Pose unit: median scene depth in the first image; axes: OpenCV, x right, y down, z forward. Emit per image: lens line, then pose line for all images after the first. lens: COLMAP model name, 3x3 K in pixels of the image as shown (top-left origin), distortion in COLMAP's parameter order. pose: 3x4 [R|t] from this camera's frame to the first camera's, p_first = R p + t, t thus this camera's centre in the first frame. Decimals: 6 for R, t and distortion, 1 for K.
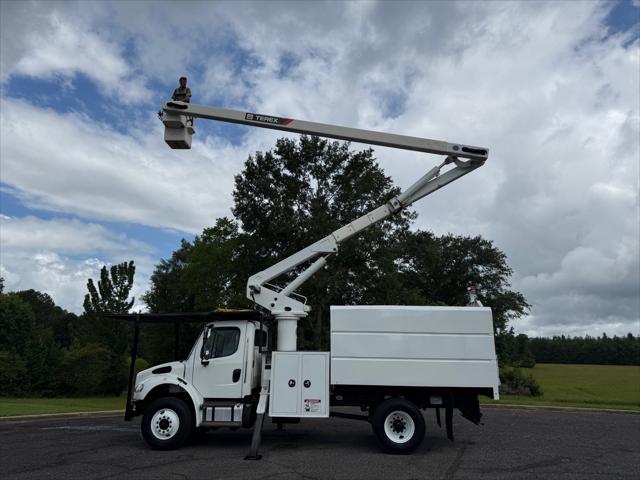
lens RADIAL K [[453.6, 0, 320.0], [0, 453.6, 240.0], [0, 0, 1]] dist [0.060259, -0.072016]
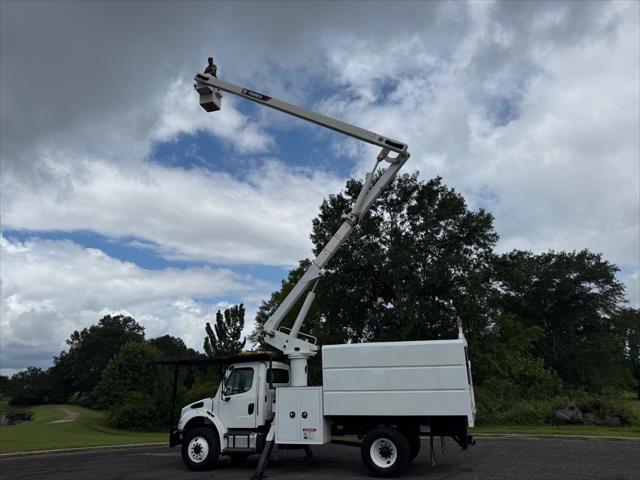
lens RADIAL K [[452.2, 0, 314.5], [0, 452.2, 236.7], [0, 0, 1]] dist [0.051320, -0.065596]
pose [[0.963300, -0.110232, -0.244749, 0.287501], [0.091670, 0.992067, -0.086016, -0.030330], [0.252289, 0.060423, 0.965764, -0.127926]]
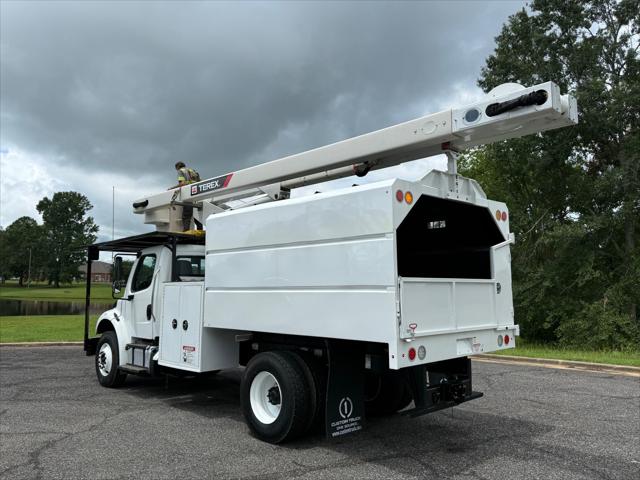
lens RADIAL K [[523.5, 0, 316.6], [0, 523.5, 243.1], [0, 0, 1]] dist [0.002169, -0.004219]
pose [[0.746689, -0.069135, -0.661571, 0.586966], [0.167637, 0.982039, 0.086581, 0.131720], [0.643703, -0.175553, 0.744867, 0.470972]]
